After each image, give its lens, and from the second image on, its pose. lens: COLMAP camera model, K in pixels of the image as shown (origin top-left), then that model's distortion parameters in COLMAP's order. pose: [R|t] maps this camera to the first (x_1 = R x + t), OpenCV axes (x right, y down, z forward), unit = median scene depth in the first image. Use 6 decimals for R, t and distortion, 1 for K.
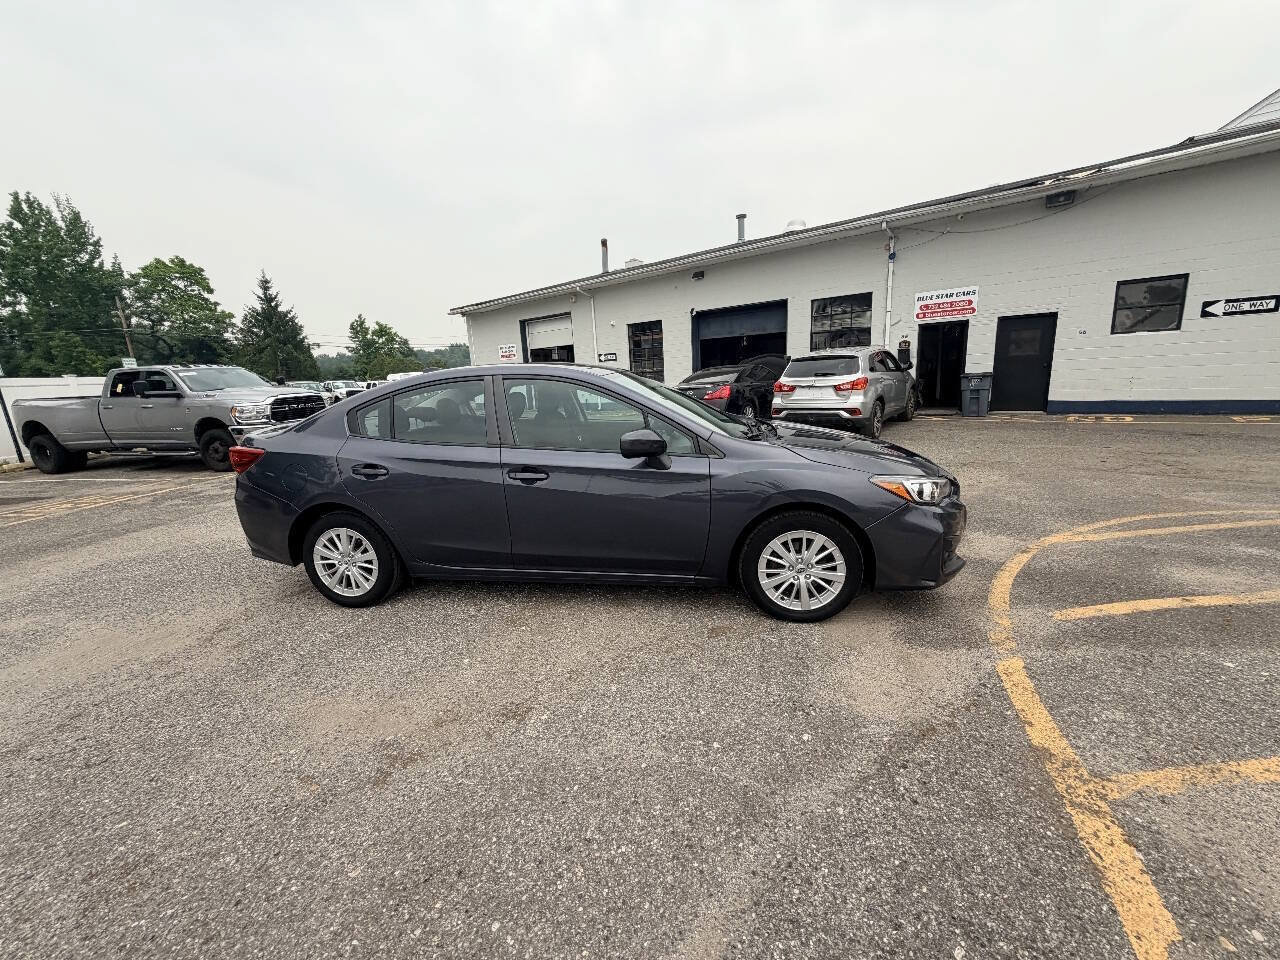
lens RADIAL K [[508.5, 0, 638.4], [0, 508.5, 478.7], [0, 0, 1]] dist [-0.000953, 0.000175]
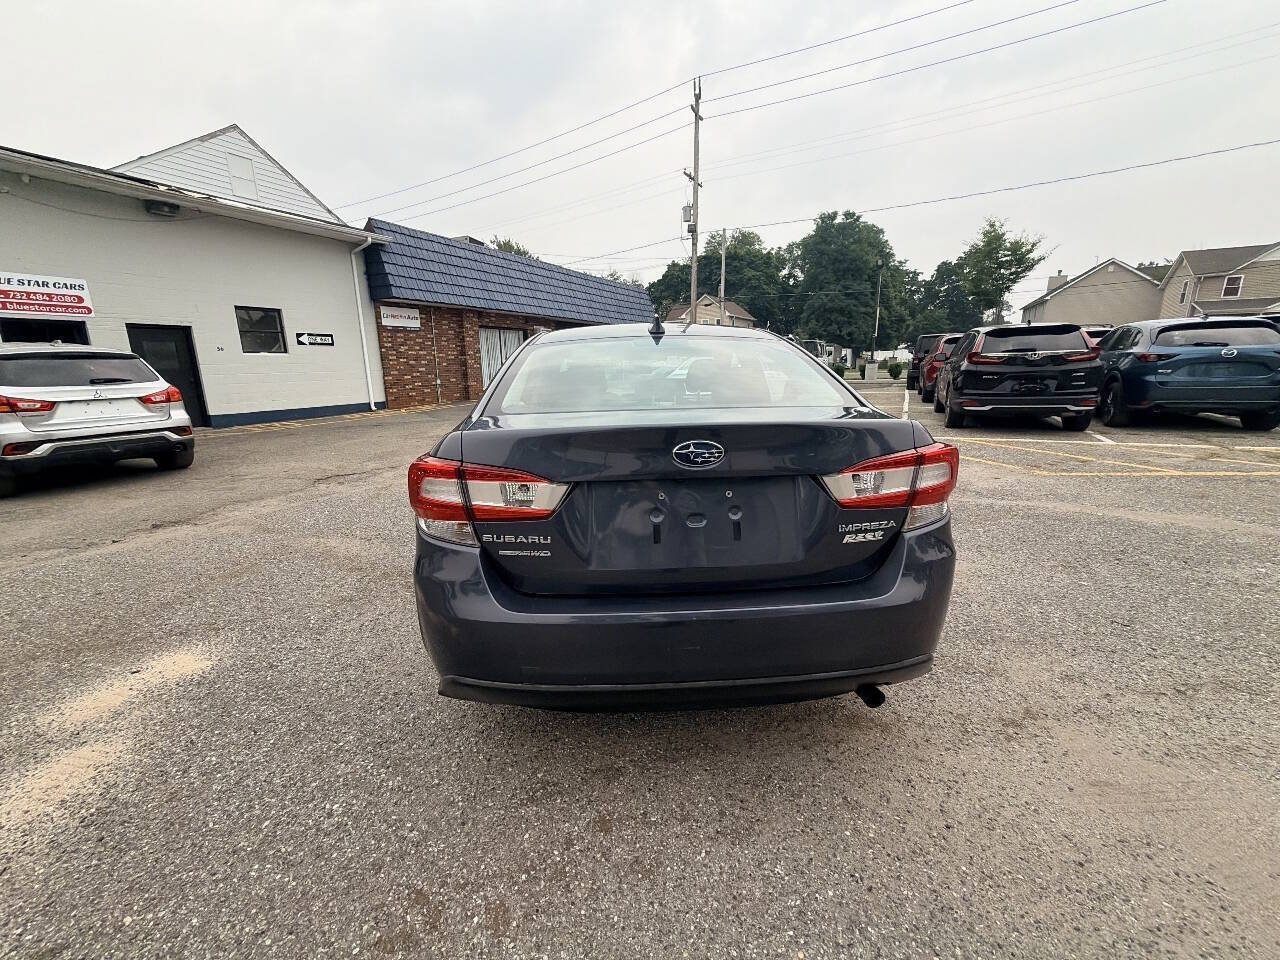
lens RADIAL K [[507.4, 0, 636.9], [0, 507.4, 480.3], [0, 0, 1]] dist [-0.000359, 0.000295]
pose [[-0.215793, -0.166897, 0.962070, -0.358595], [0.227313, 0.949627, 0.215725, -0.058002], [-0.949612, 0.265243, -0.166984, 0.412514]]
